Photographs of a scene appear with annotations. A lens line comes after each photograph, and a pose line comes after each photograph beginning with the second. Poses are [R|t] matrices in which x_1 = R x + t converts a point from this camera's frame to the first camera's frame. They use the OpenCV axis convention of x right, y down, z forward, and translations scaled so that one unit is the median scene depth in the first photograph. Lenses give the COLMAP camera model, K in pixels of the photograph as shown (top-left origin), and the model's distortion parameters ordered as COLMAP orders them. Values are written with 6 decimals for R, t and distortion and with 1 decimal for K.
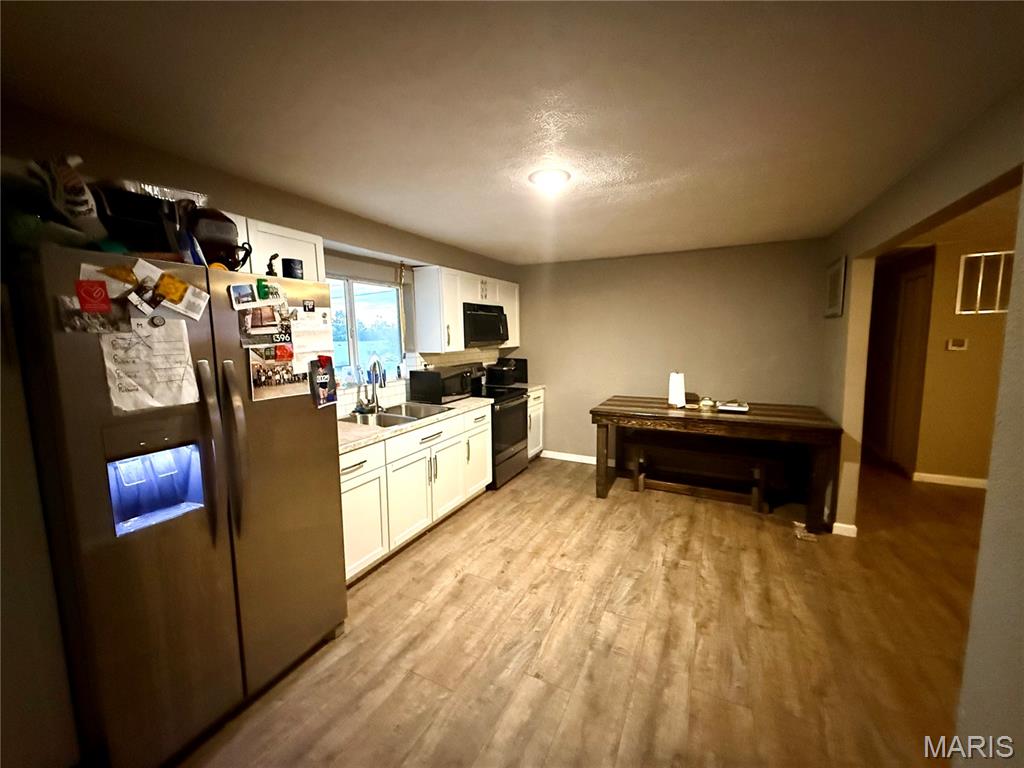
lens RADIAL K [[407.7, 0, 497.9], [0, 407.7, 383.5], [0, 0, 1]] dist [0.002044, 0.000103]
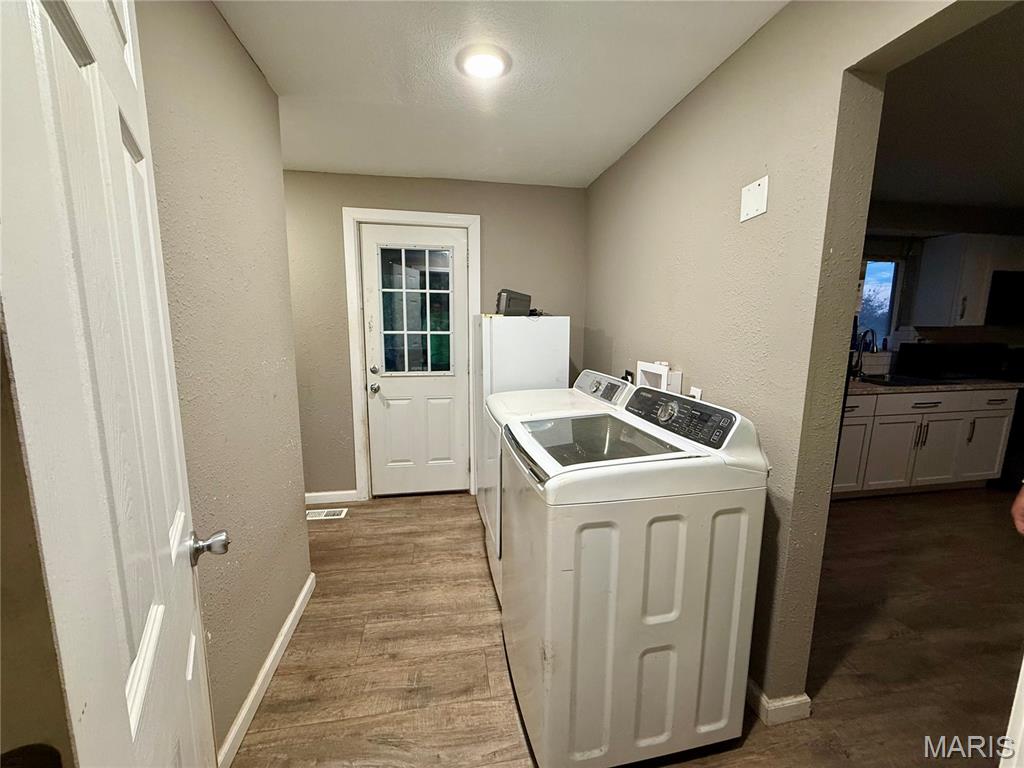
lens RADIAL K [[407.7, 0, 513.6], [0, 407.7, 385.2], [0, 0, 1]] dist [0.002044, 0.000103]
pose [[0.633722, 0.140512, -0.760692, -0.072488], [-0.110130, 0.989736, 0.091072, 0.165205], [0.765681, 0.026060, 0.642692, -0.752396]]
